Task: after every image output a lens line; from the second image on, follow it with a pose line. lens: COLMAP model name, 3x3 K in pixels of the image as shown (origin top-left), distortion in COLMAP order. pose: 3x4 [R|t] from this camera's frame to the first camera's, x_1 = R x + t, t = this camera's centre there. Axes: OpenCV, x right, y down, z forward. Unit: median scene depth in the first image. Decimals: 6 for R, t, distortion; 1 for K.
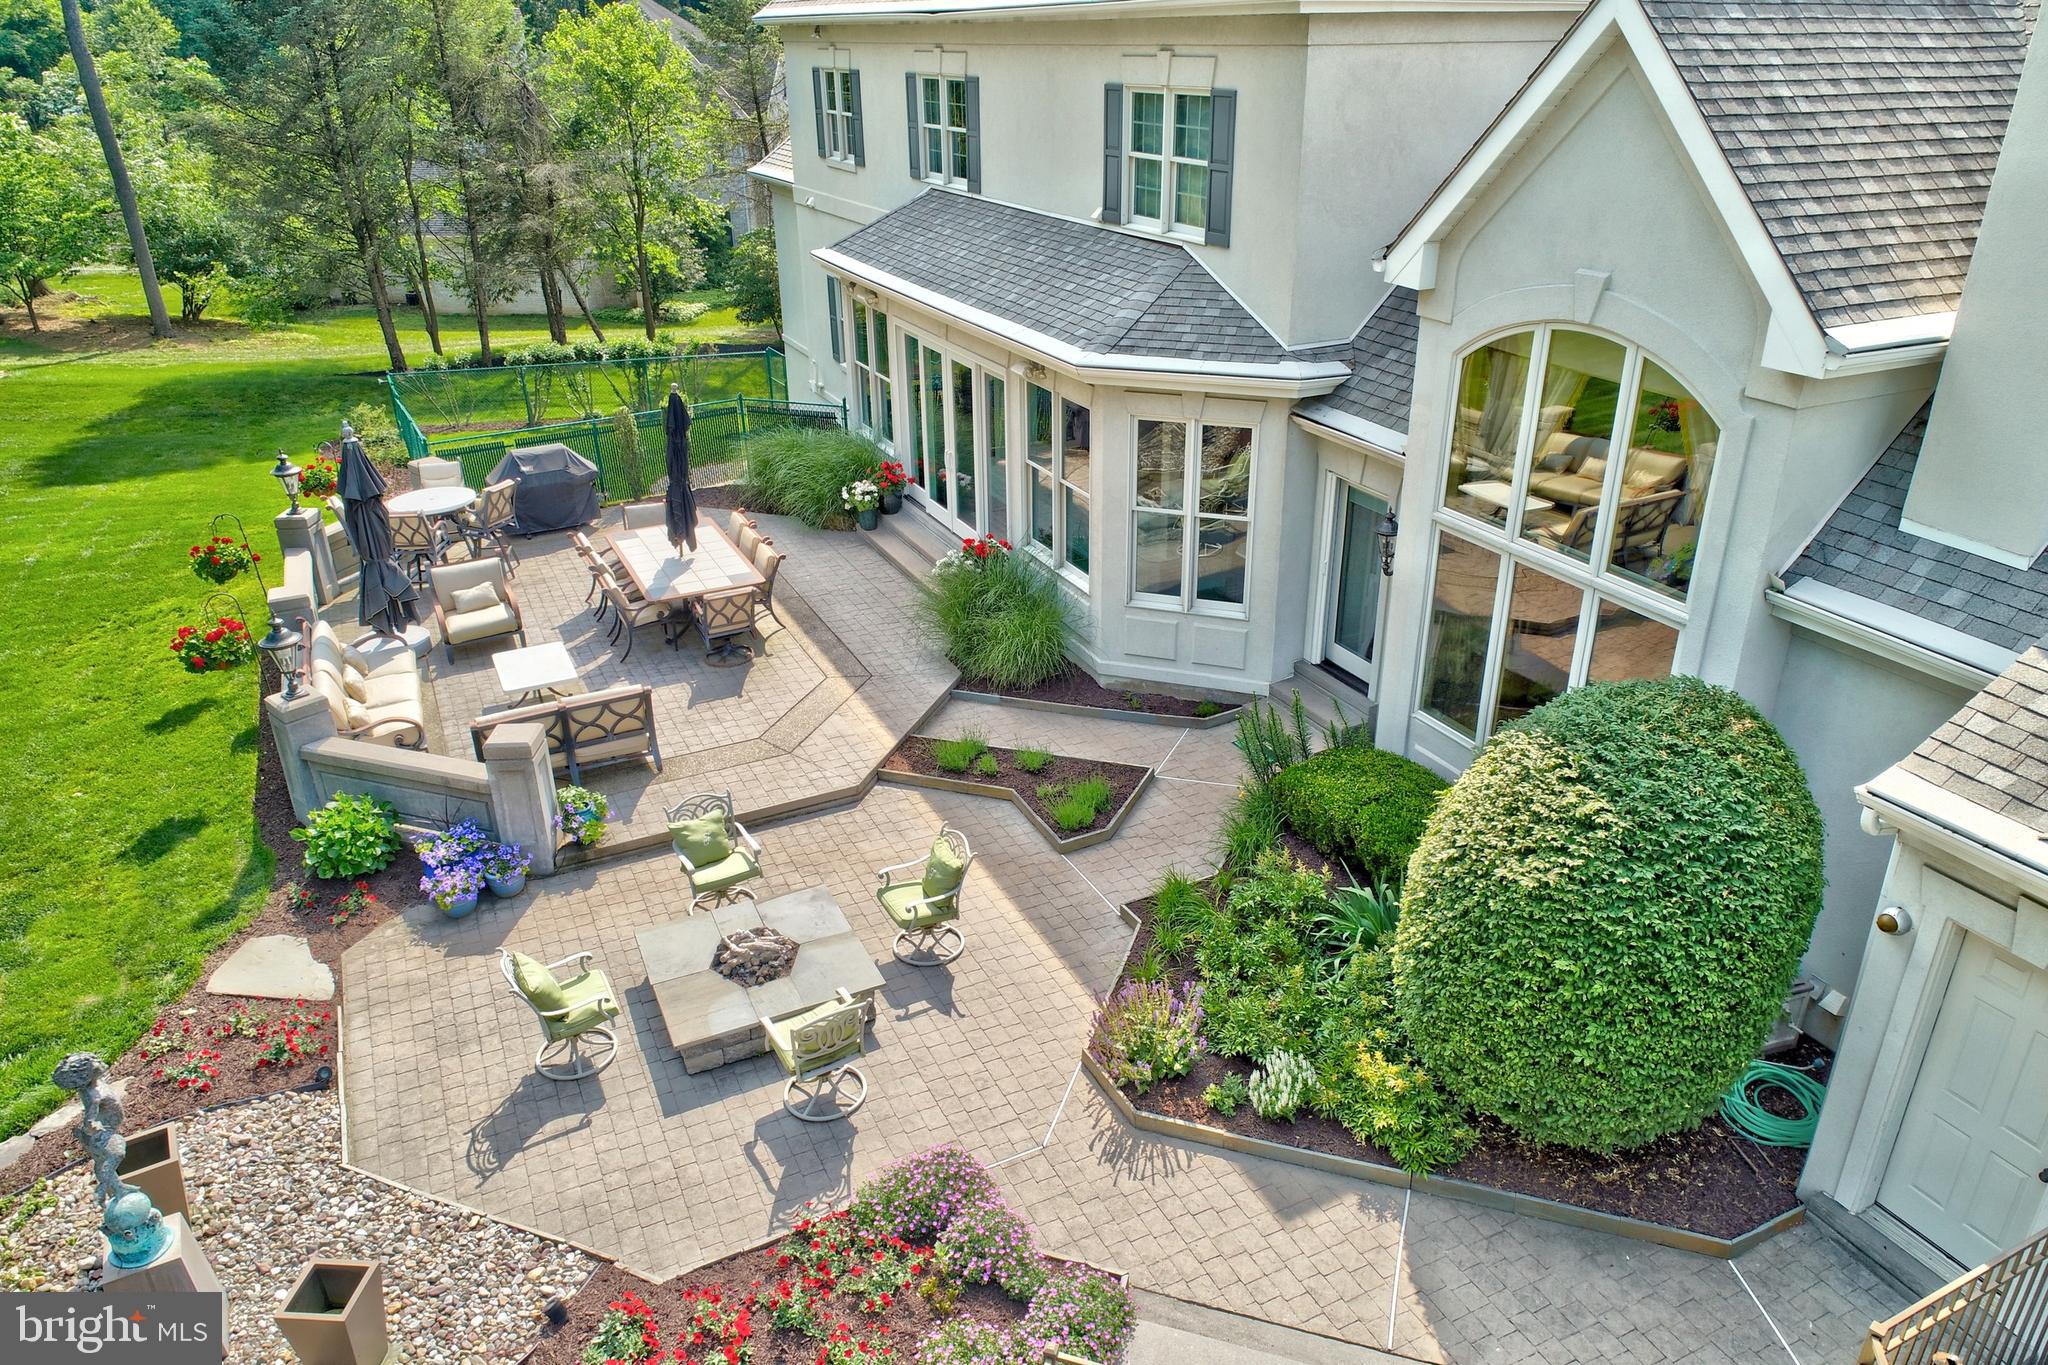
lens RADIAL K [[1406.0, 0, 1024.0], [0, 1406.0, 682.5], [0, 0, 1]] dist [0.000590, -0.001736]
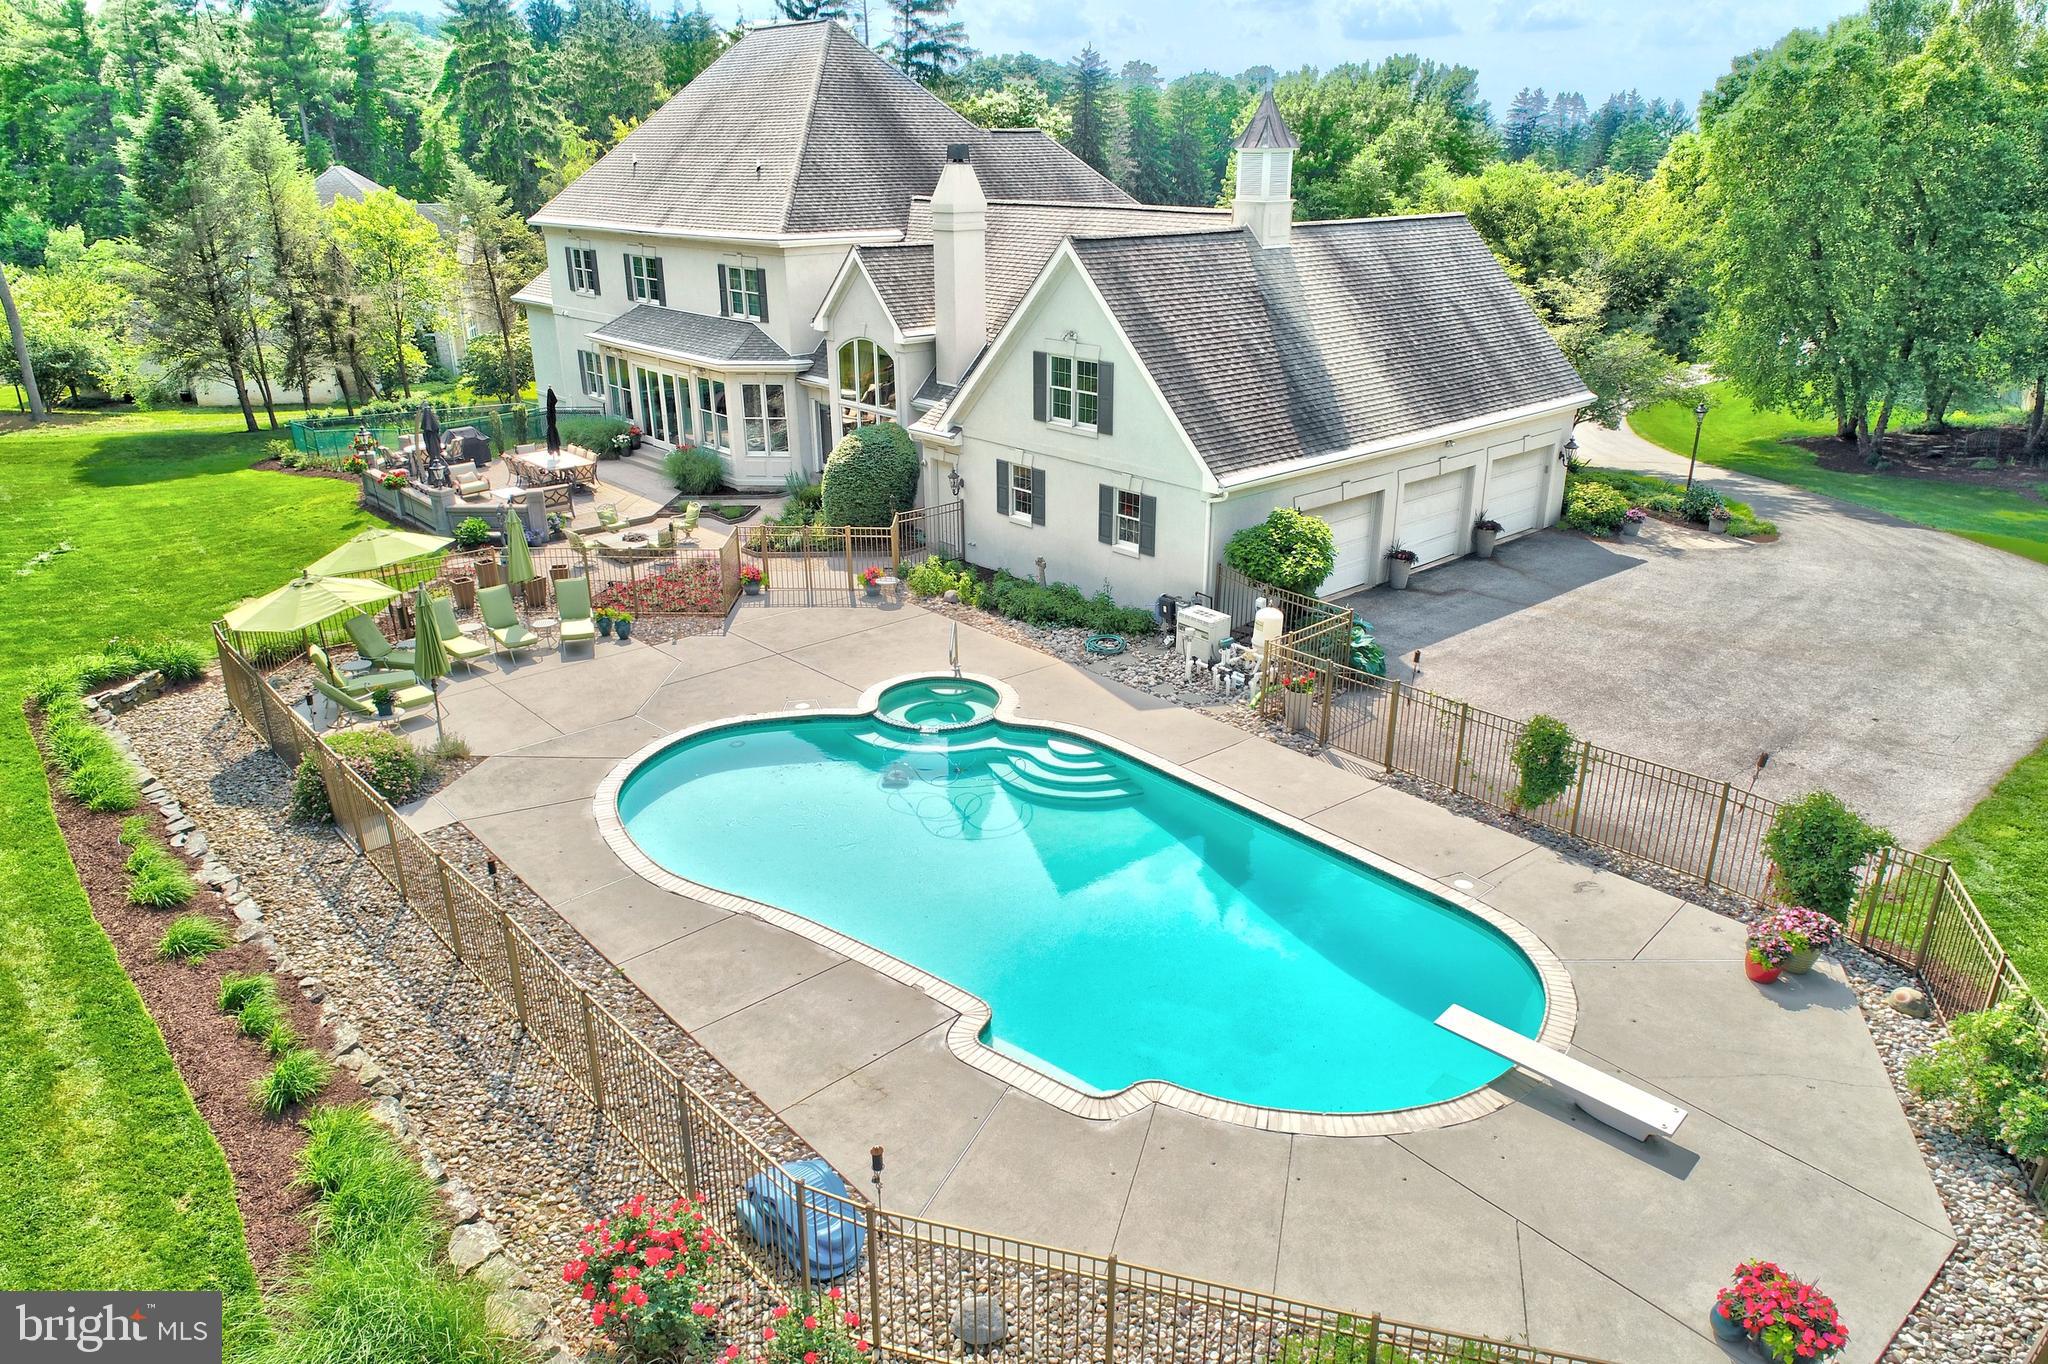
lens RADIAL K [[1329.4, 0, 1024.0], [0, 1329.4, 682.0], [0, 0, 1]] dist [-0.002373, -0.000231]
pose [[0.961671, -0.093860, 0.257643, -0.110449], [0.108681, 0.993108, -0.043869, 0.548755], [-0.251749, 0.070189, 0.965244, -1.564805]]
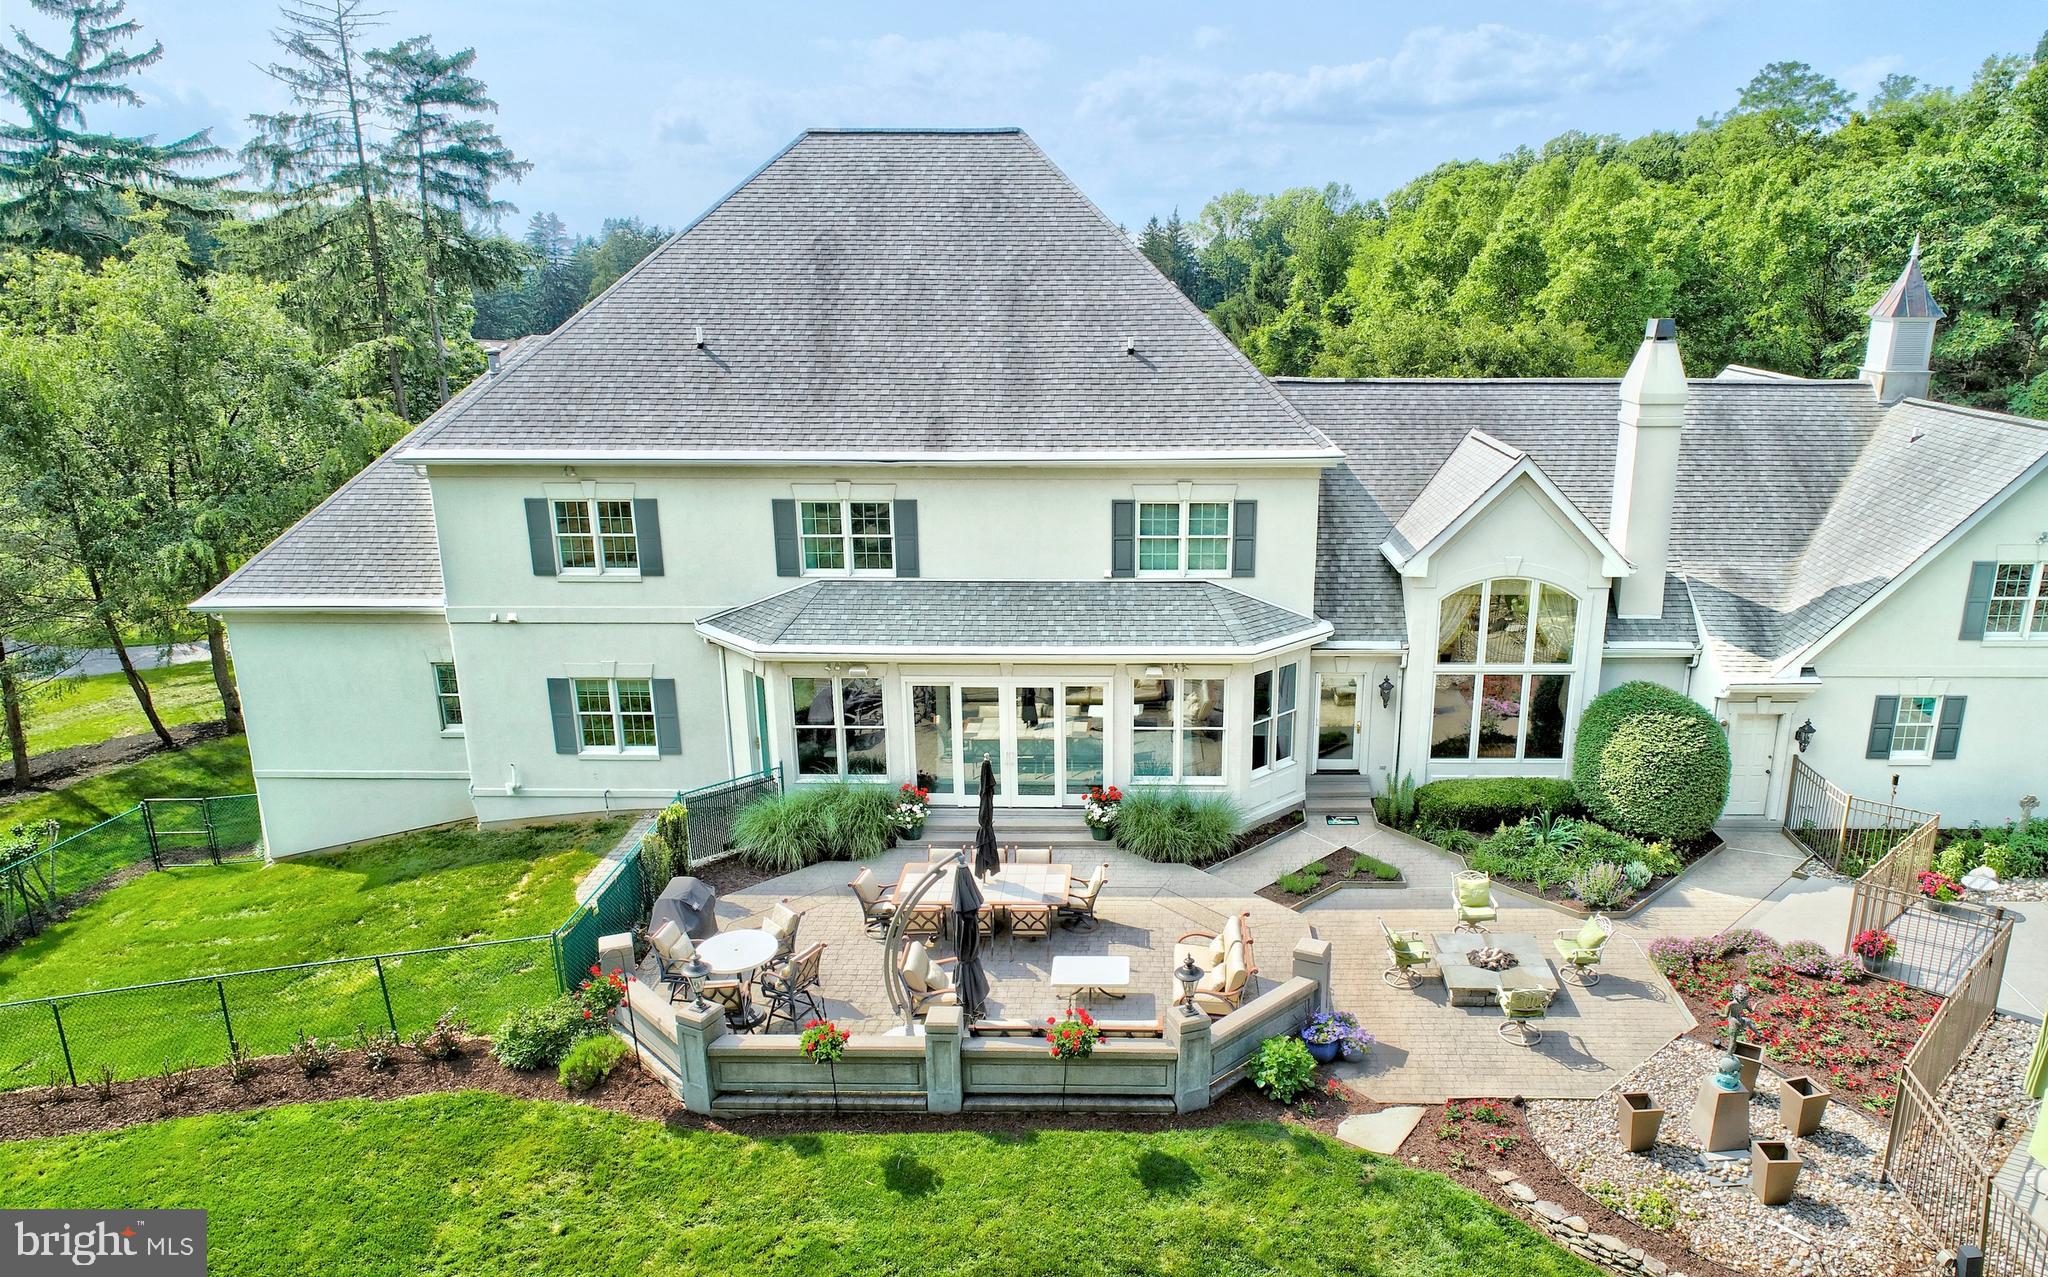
lens RADIAL K [[1398.2, 0, 1024.0], [0, 1398.2, 638.5], [0, 0, 1]] dist [-0.001263, 0.000694]
pose [[0.454071, -0.222543, 0.862725, -1.520119], [0.374127, 0.926423, 0.042063, -0.398306], [-0.808609, 0.303670, 0.503921, 0.309203]]
